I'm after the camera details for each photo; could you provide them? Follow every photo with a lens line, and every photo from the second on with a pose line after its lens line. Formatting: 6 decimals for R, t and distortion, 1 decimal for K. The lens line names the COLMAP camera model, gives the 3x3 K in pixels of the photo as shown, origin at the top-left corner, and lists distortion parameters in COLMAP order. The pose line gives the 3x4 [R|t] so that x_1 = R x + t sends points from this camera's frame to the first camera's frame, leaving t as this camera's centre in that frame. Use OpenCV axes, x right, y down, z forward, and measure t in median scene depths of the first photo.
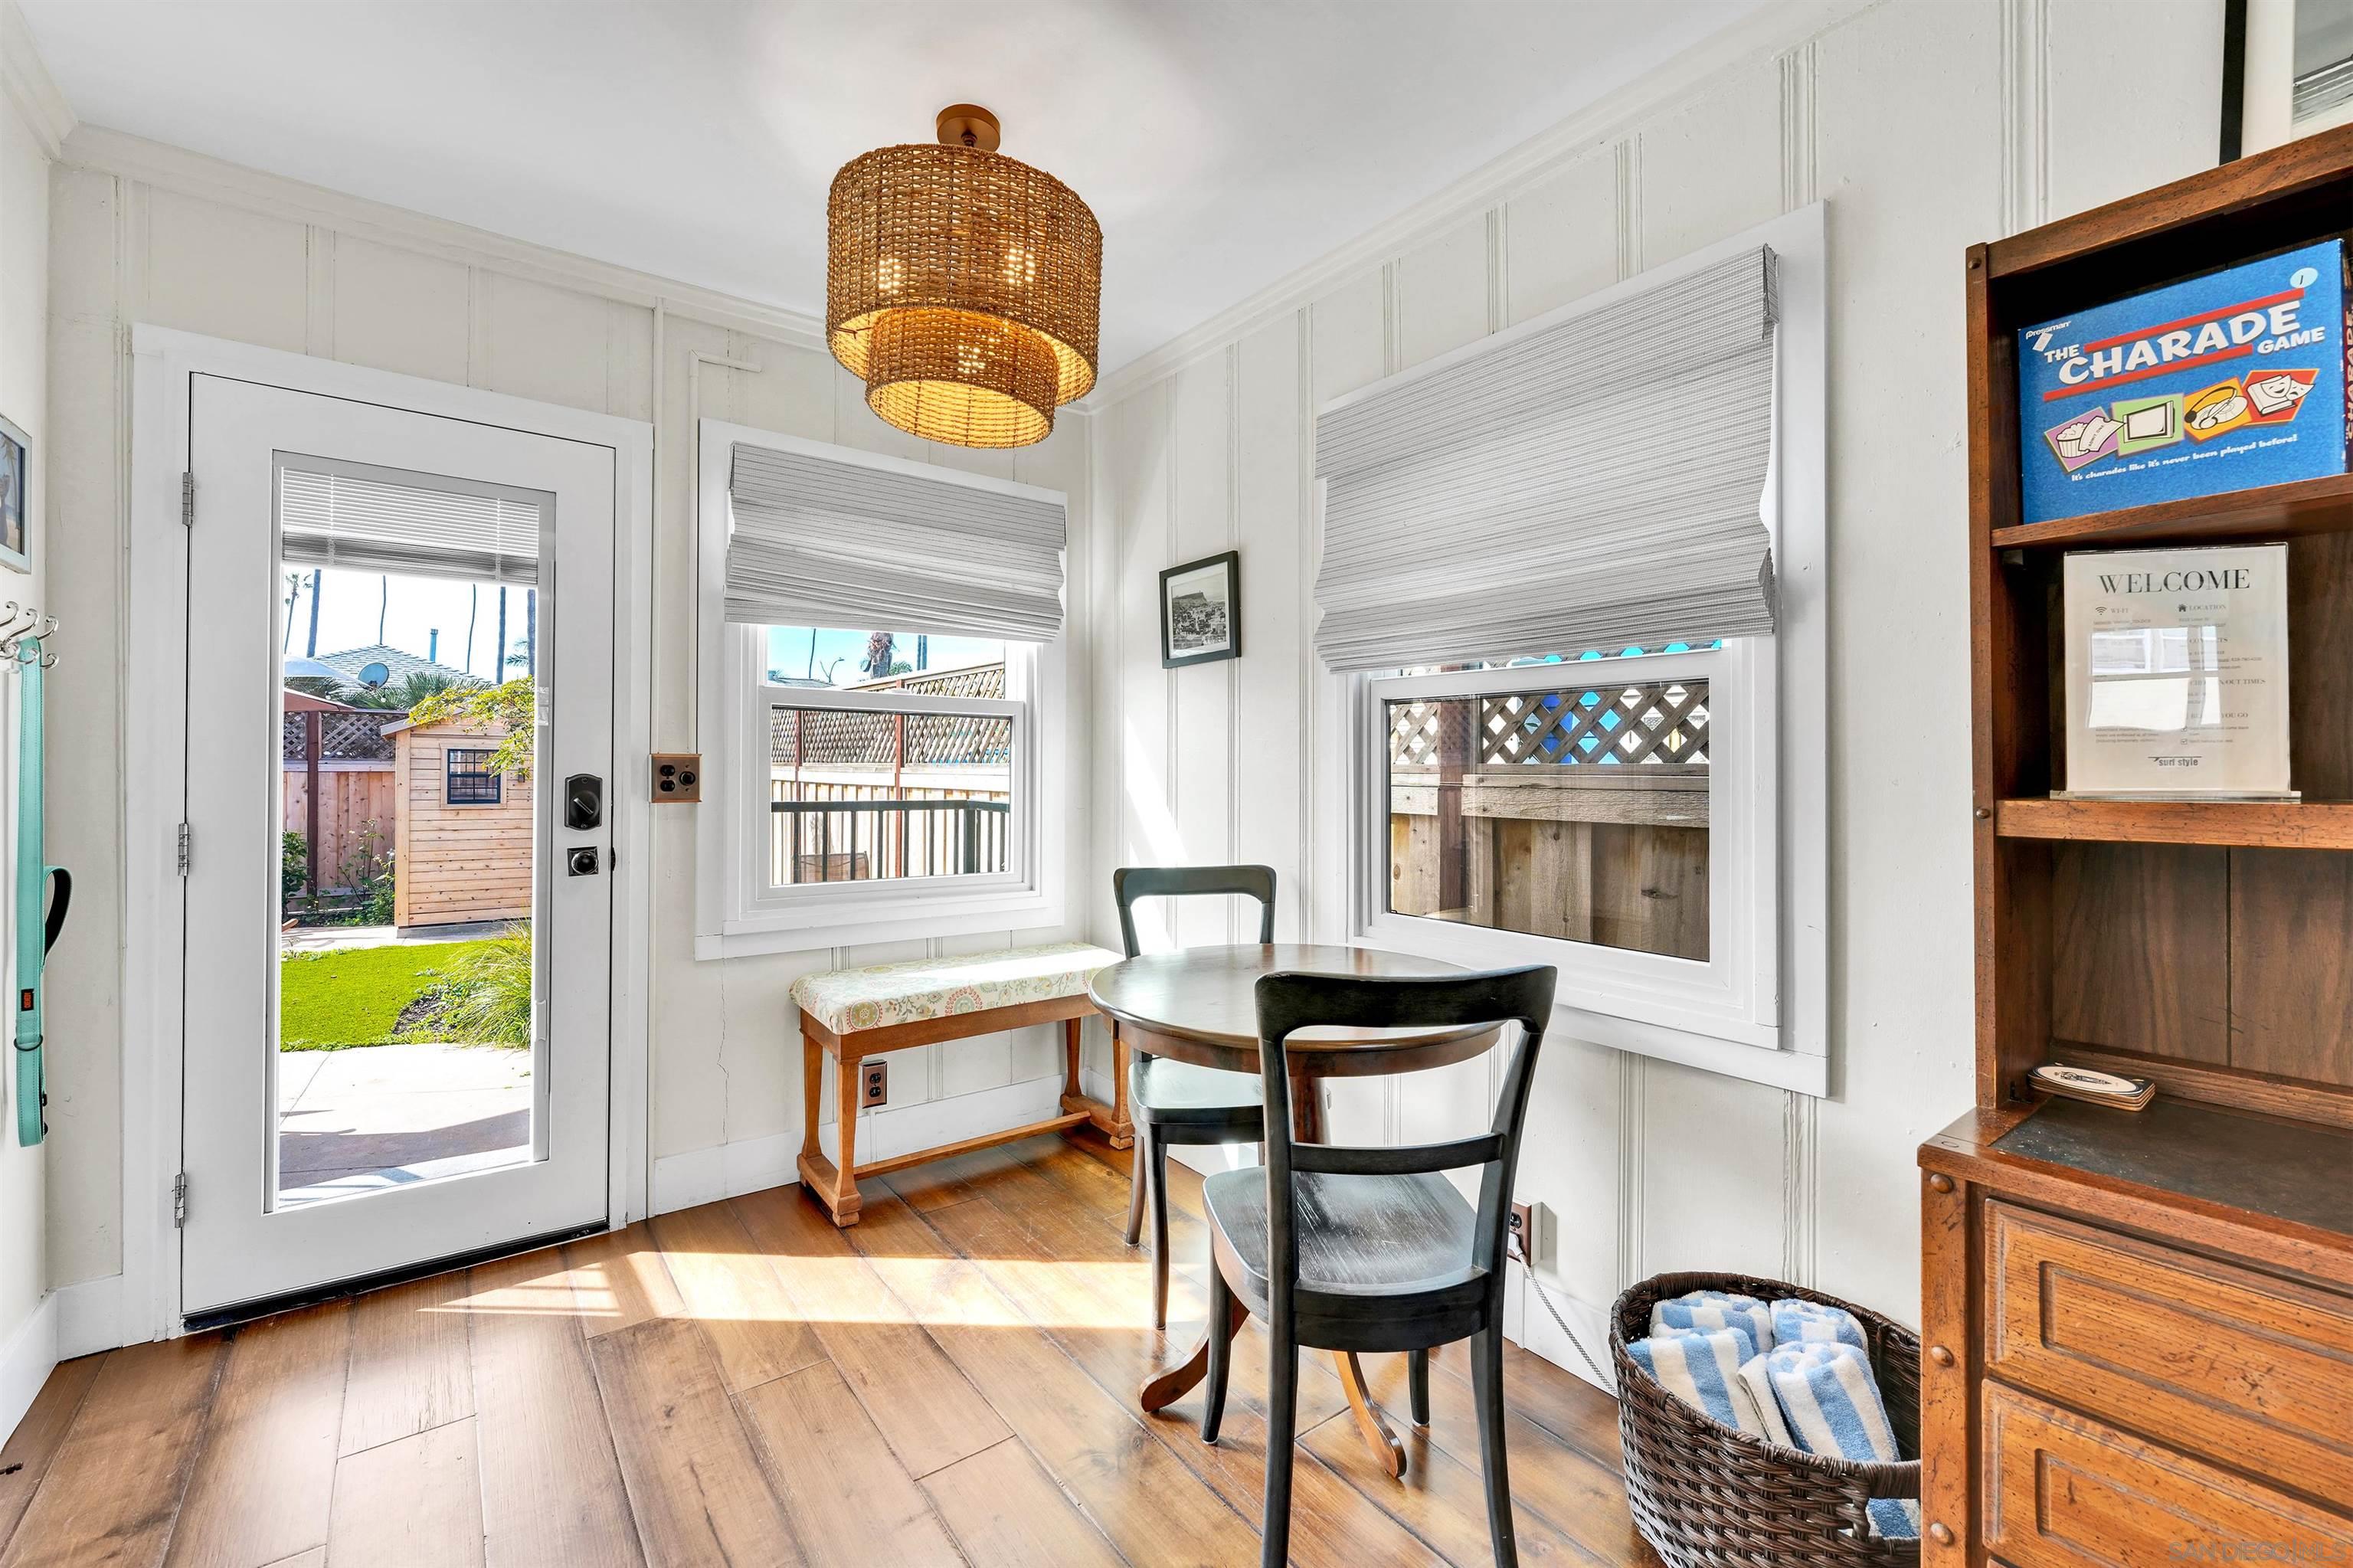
lens RADIAL K [[950.6, 0, 1198.2], [0, 950.6, 781.6], [0, 0, 1]] dist [-0.000253, -0.000688]
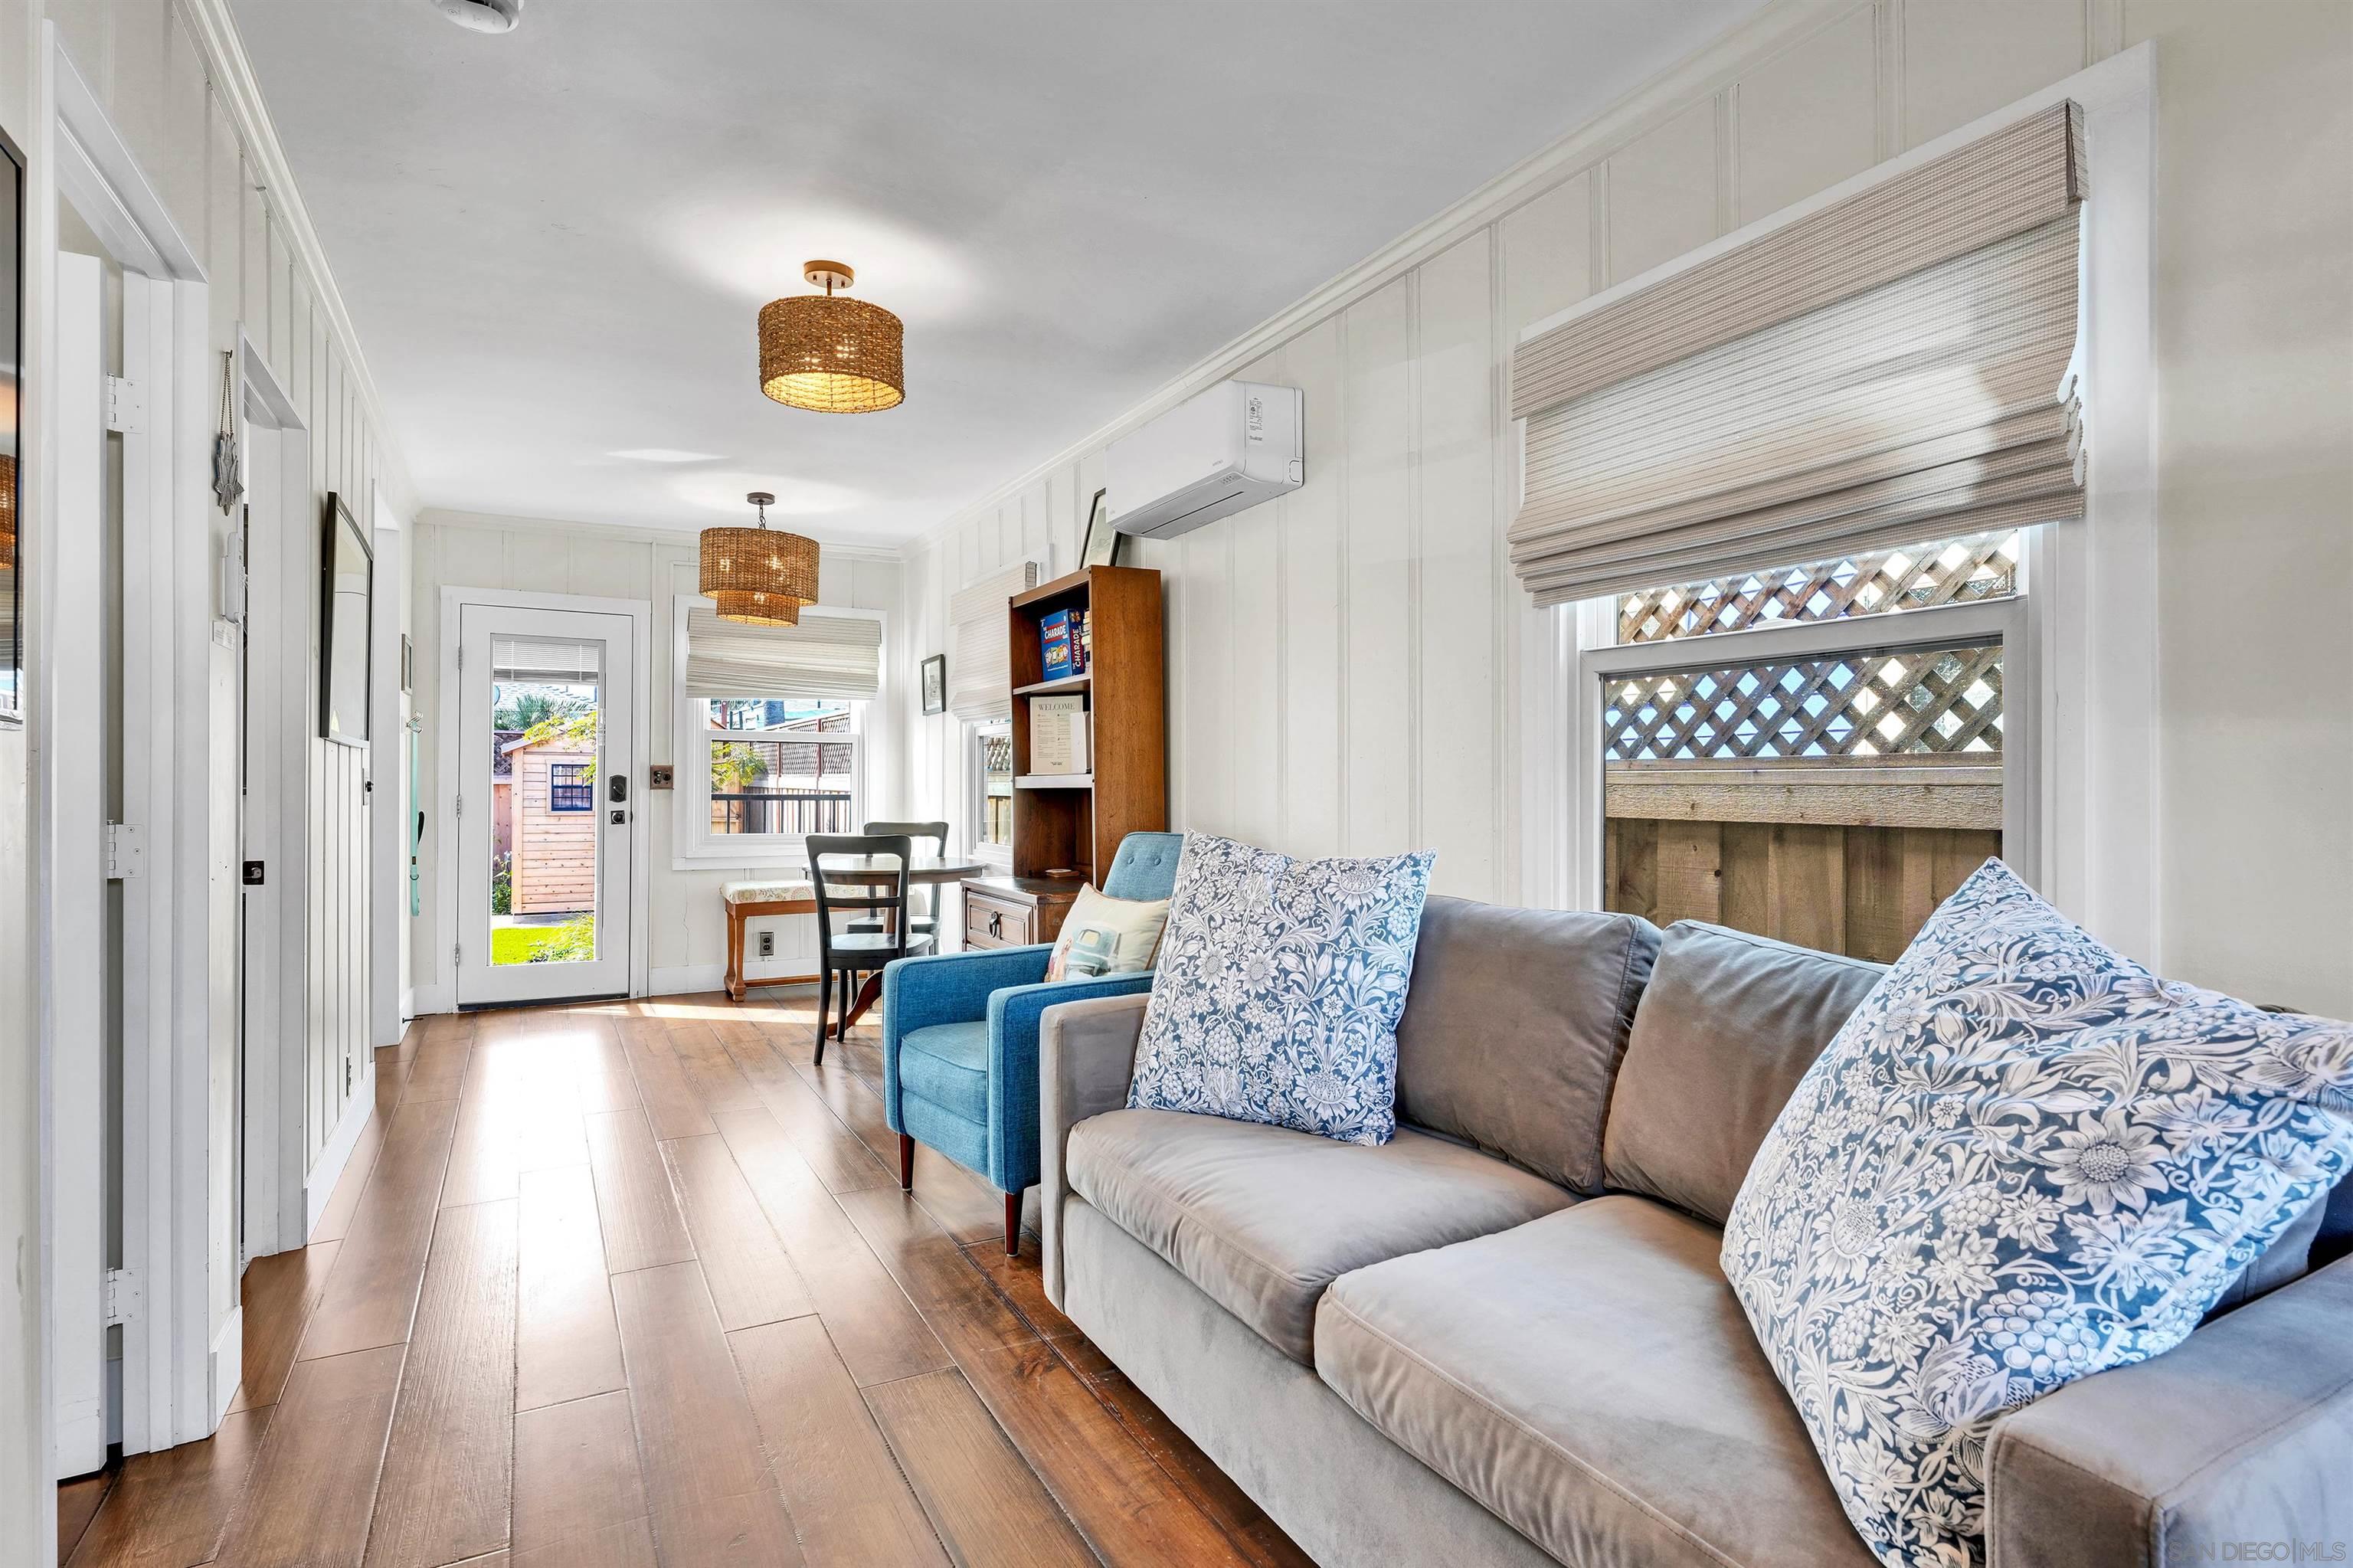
lens RADIAL K [[1166.3, 0, 1289.0], [0, 1166.3, 755.2], [0, 0, 1]] dist [-0.027310, 0.000780]
pose [[0.995141, -0.019162, -0.096575, 0.276529], [0.016489, 0.999460, -0.028405, 0.011507], [0.097068, 0.026675, 0.994920, -0.358252]]
